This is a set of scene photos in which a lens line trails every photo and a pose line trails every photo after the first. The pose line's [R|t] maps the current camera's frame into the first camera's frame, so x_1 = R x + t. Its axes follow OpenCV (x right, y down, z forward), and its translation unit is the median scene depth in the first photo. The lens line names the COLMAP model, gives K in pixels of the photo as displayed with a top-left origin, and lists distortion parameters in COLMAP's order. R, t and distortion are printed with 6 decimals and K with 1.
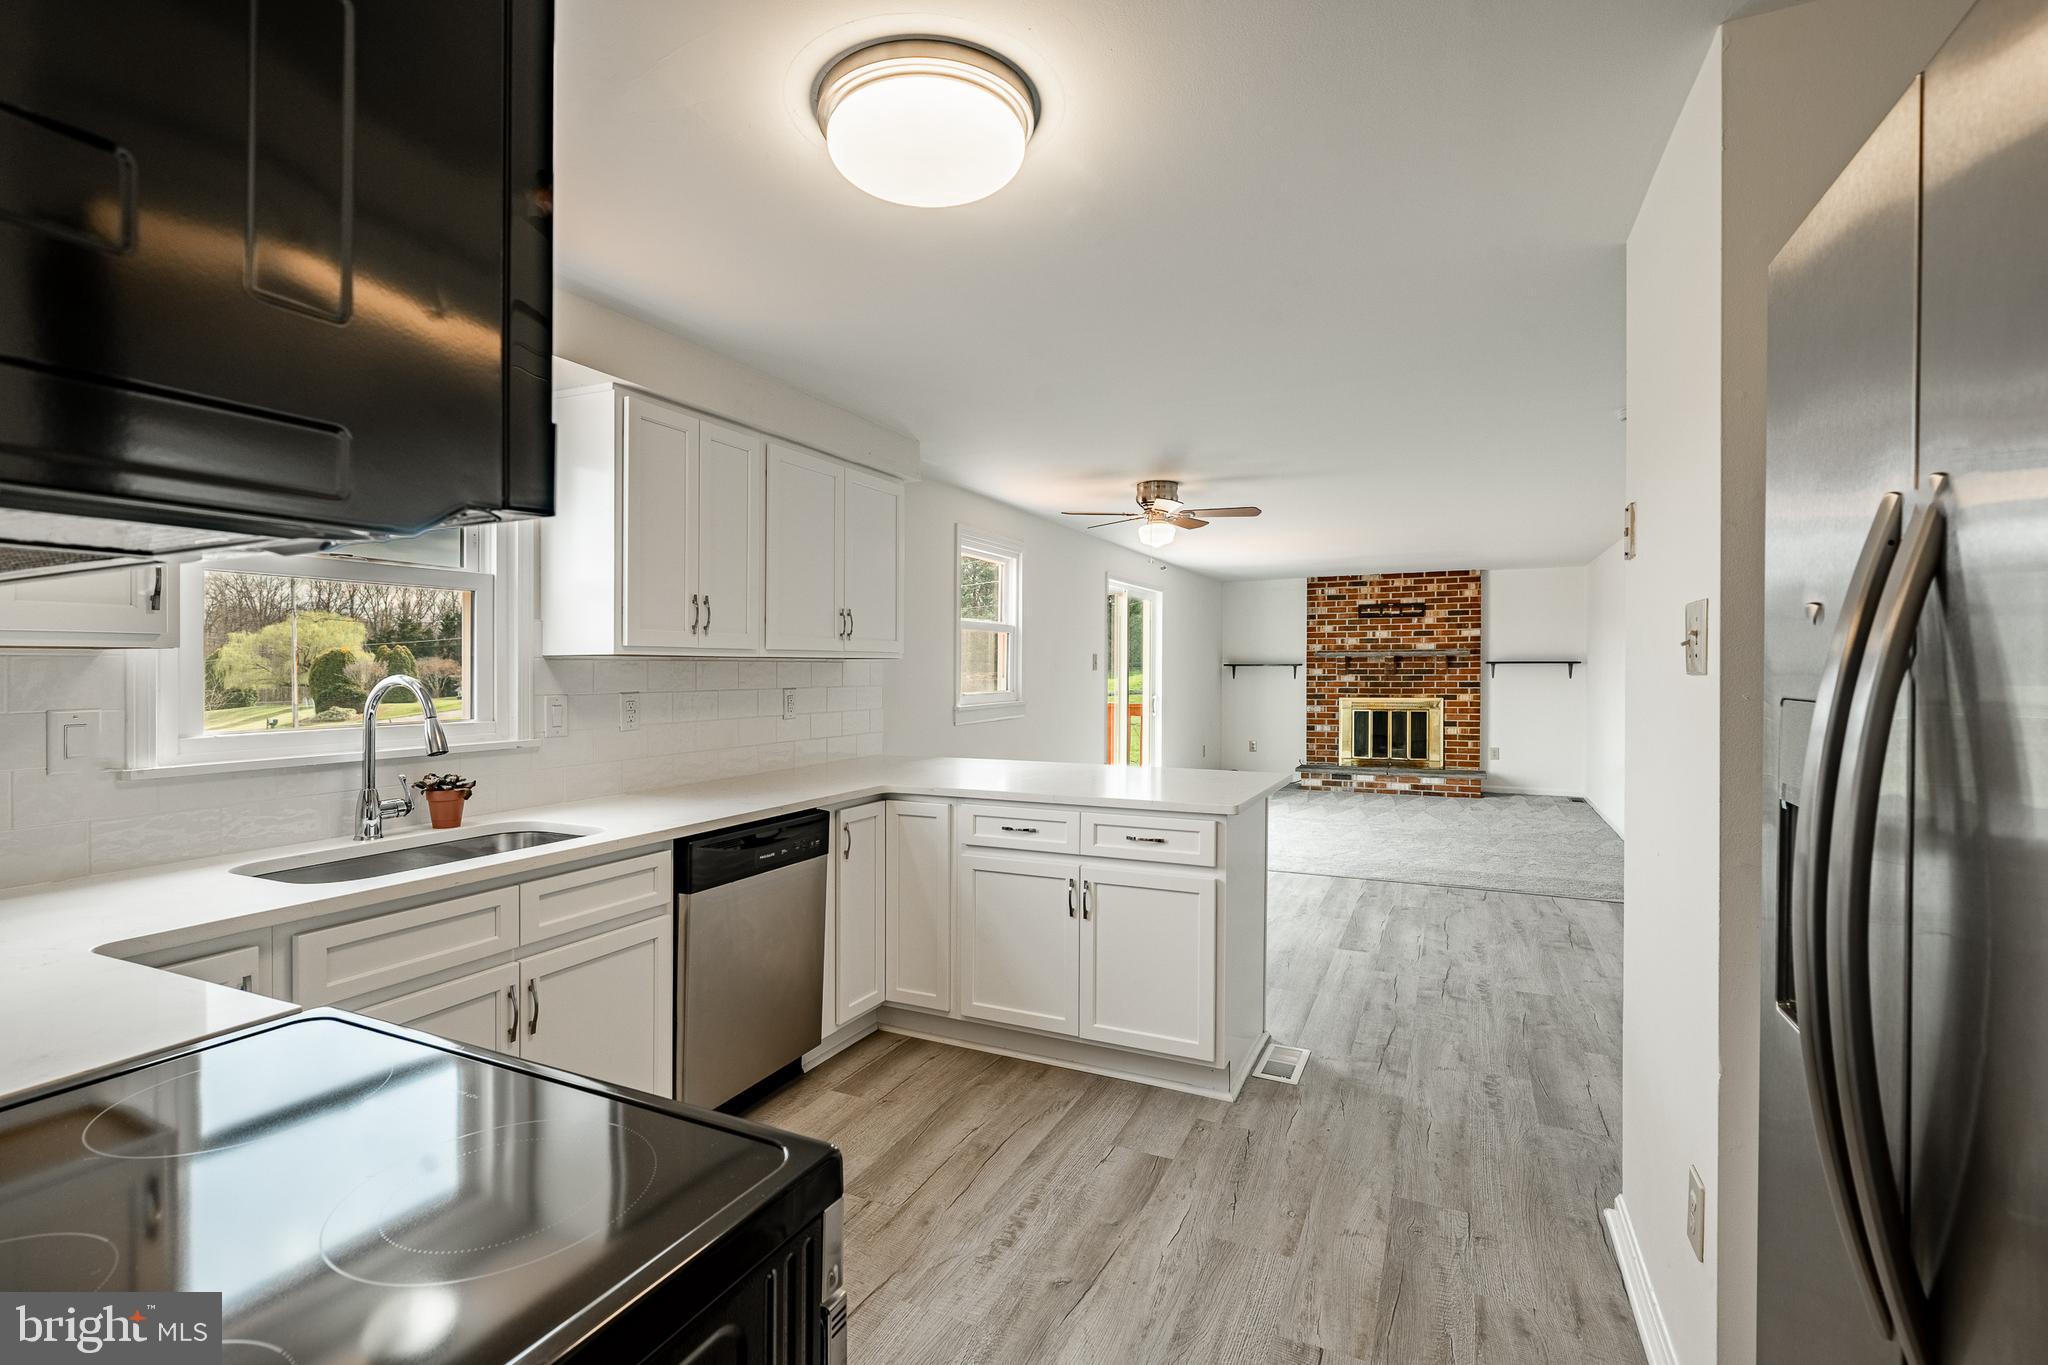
lens RADIAL K [[904.4, 0, 1017.8], [0, 904.4, 685.7], [0, 0, 1]] dist [0.007683, -0.000346]
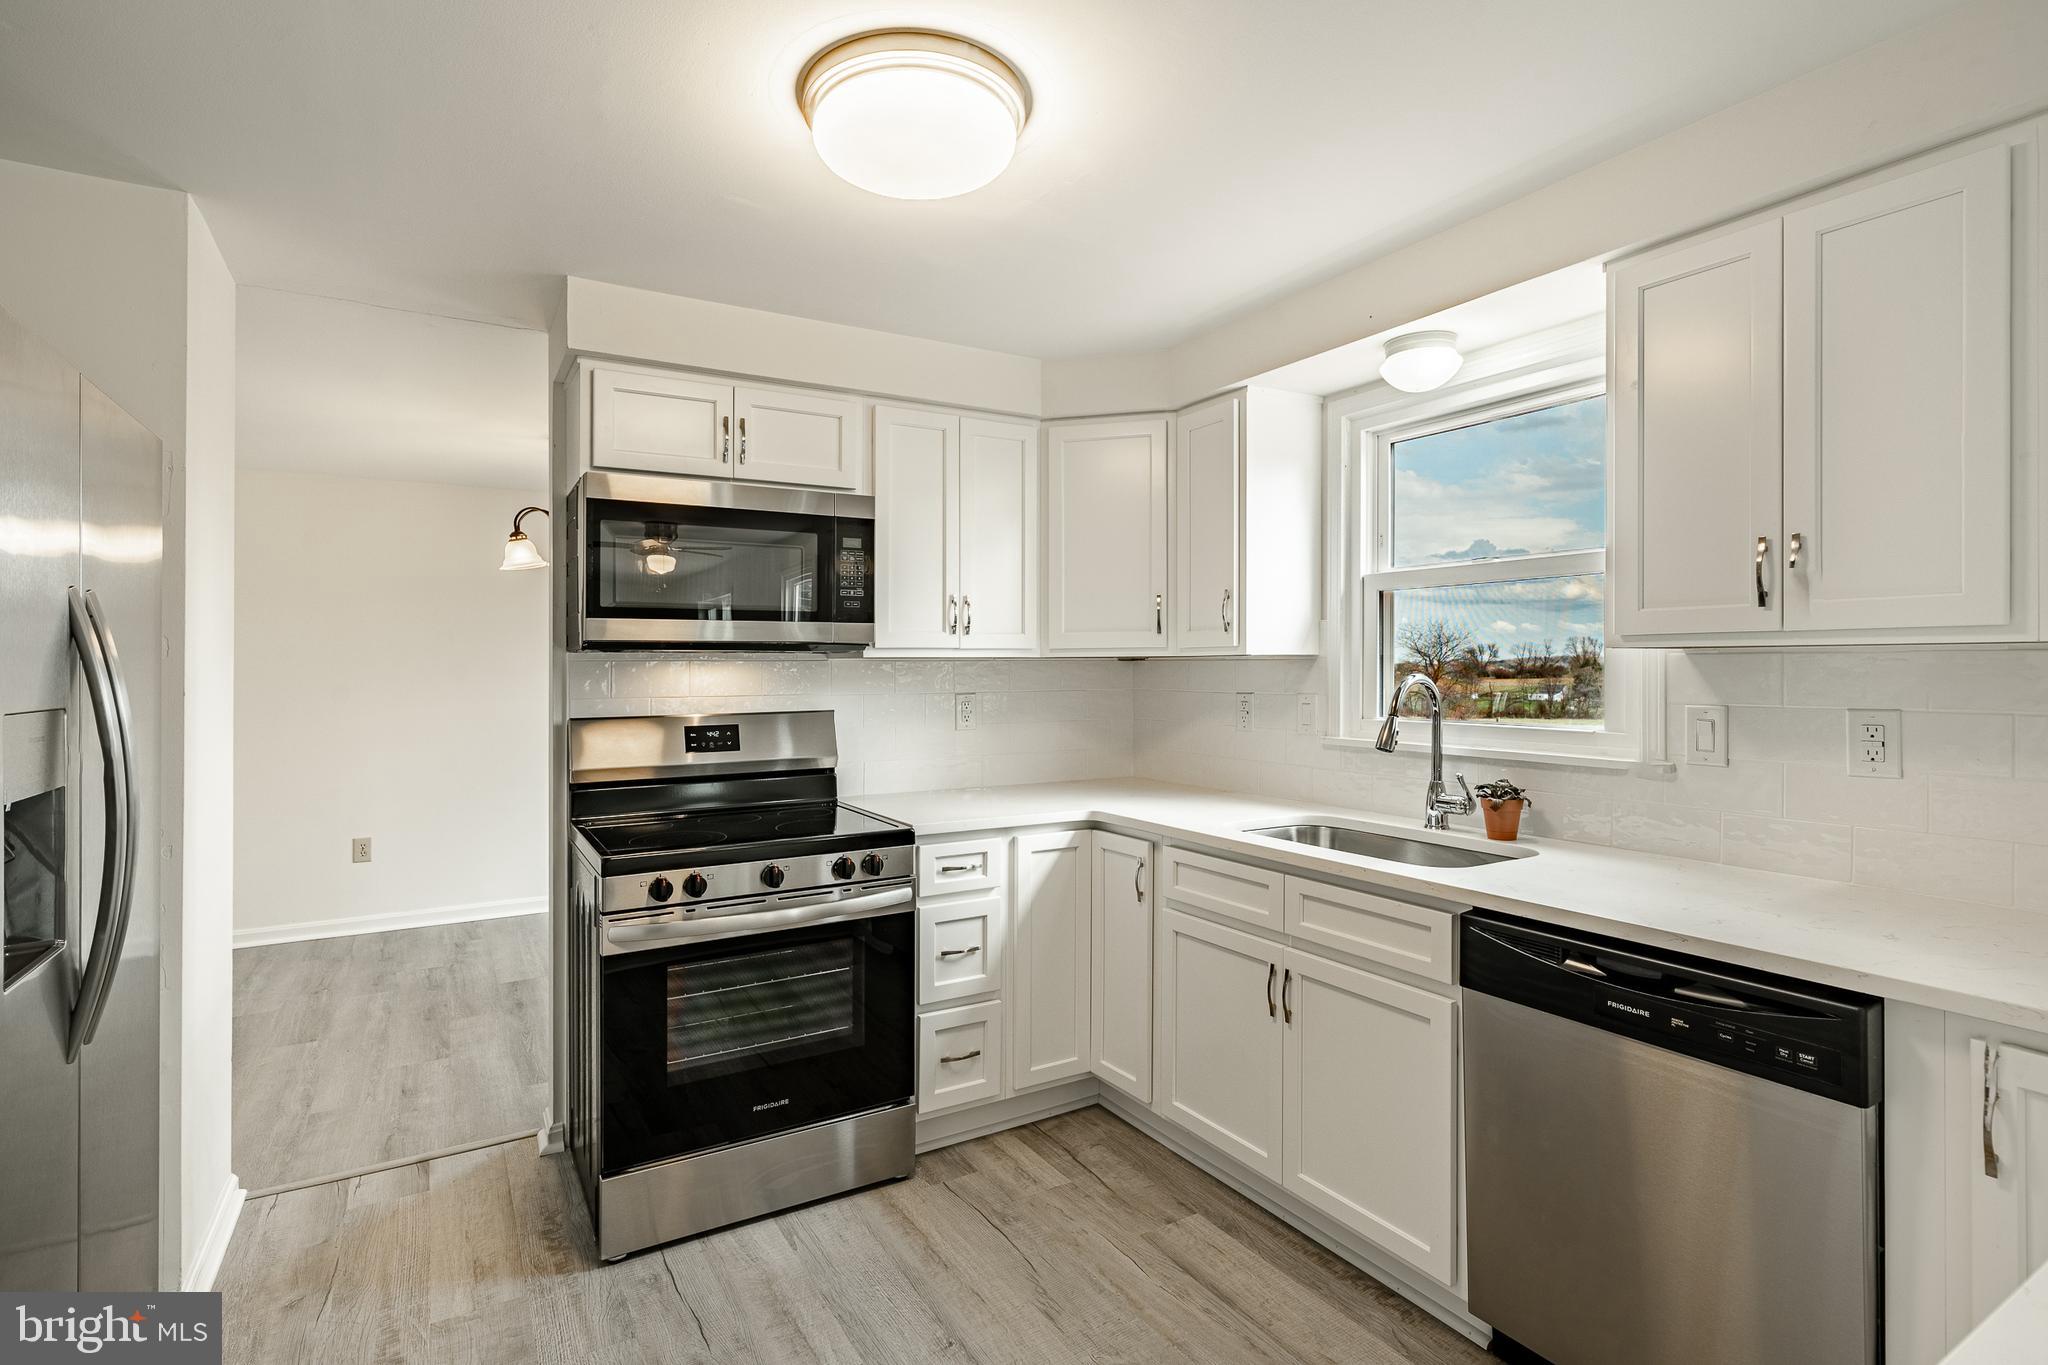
lens RADIAL K [[972.4, 0, 1031.0], [0, 972.4, 665.9], [0, 0, 1]] dist [-0.012963, 0.000075]
pose [[-0.541921, 0.003887, -0.840421, 0.459589], [-0.011143, 0.999868, 0.011809, -0.027268], [0.840356, 0.015764, -0.541806, 1.116991]]
